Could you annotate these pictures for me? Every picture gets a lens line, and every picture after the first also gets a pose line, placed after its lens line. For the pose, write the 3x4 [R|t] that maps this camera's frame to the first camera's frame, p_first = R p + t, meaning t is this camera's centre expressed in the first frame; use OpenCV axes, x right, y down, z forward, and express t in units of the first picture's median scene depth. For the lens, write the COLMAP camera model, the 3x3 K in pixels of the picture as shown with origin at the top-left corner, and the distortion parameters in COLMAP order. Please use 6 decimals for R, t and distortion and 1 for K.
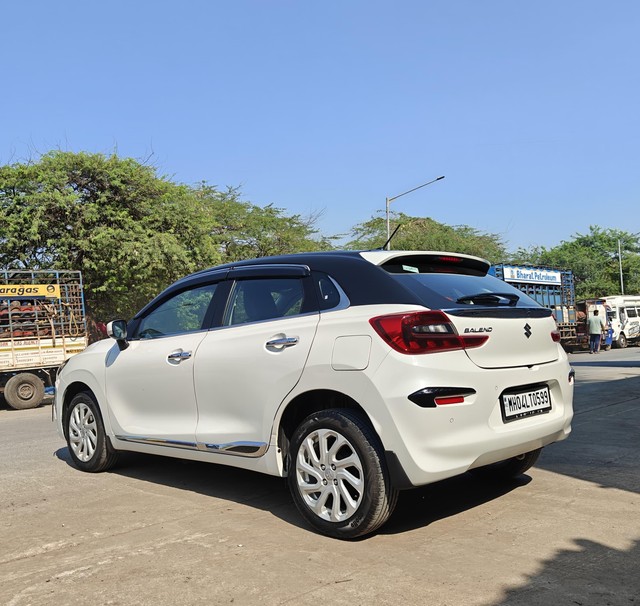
lens RADIAL K [[638.7, 0, 313.9], [0, 638.7, 306.2], [0, 0, 1]] dist [-0.013858, 0.000000]
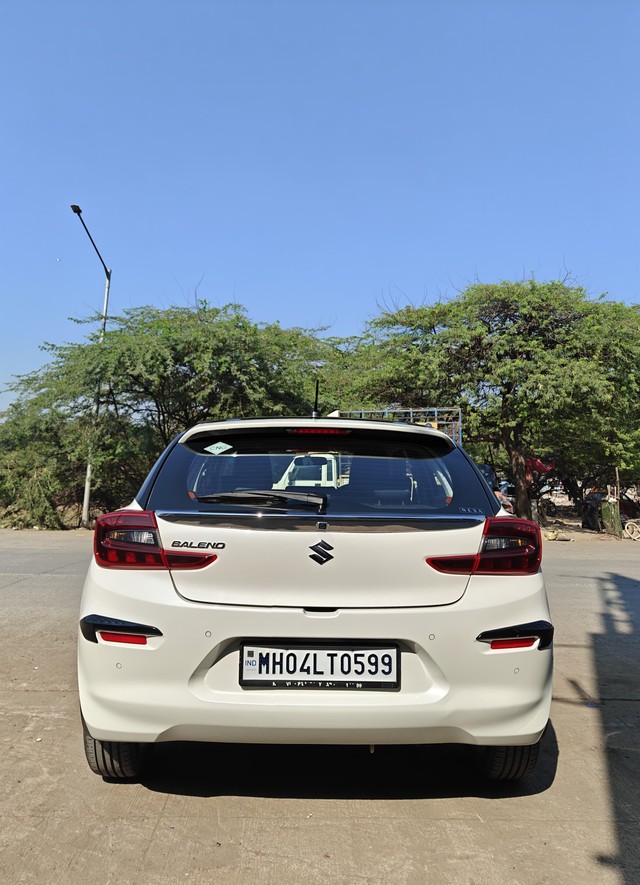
lens RADIAL K [[658.8, 0, 318.4], [0, 658.8, 443.6], [0, 0, 1]] dist [-0.009131, -0.002211]
pose [[0.720623, 0.021122, -0.693005, 0.773006], [-0.011116, 0.999759, 0.018913, -0.079805], [0.693238, -0.005926, 0.720684, 0.530664]]
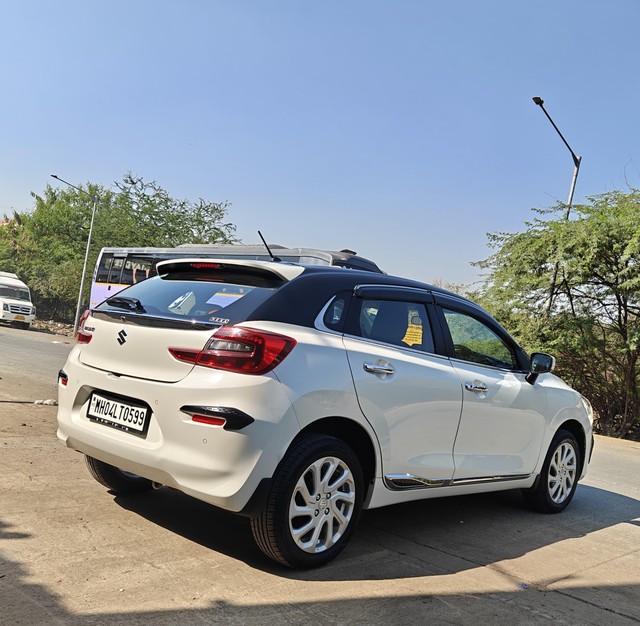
lens RADIAL K [[704.7, 0, 319.7], [0, 704.7, 314.4], [0, 0, 1]] dist [-0.015689, 0.000000]
pose [[0.037248, 0.008020, -0.999274, 1.375181], [-0.068935, 0.997606, 0.005437, -0.020711], [0.996926, 0.068682, 0.037712, 1.242255]]
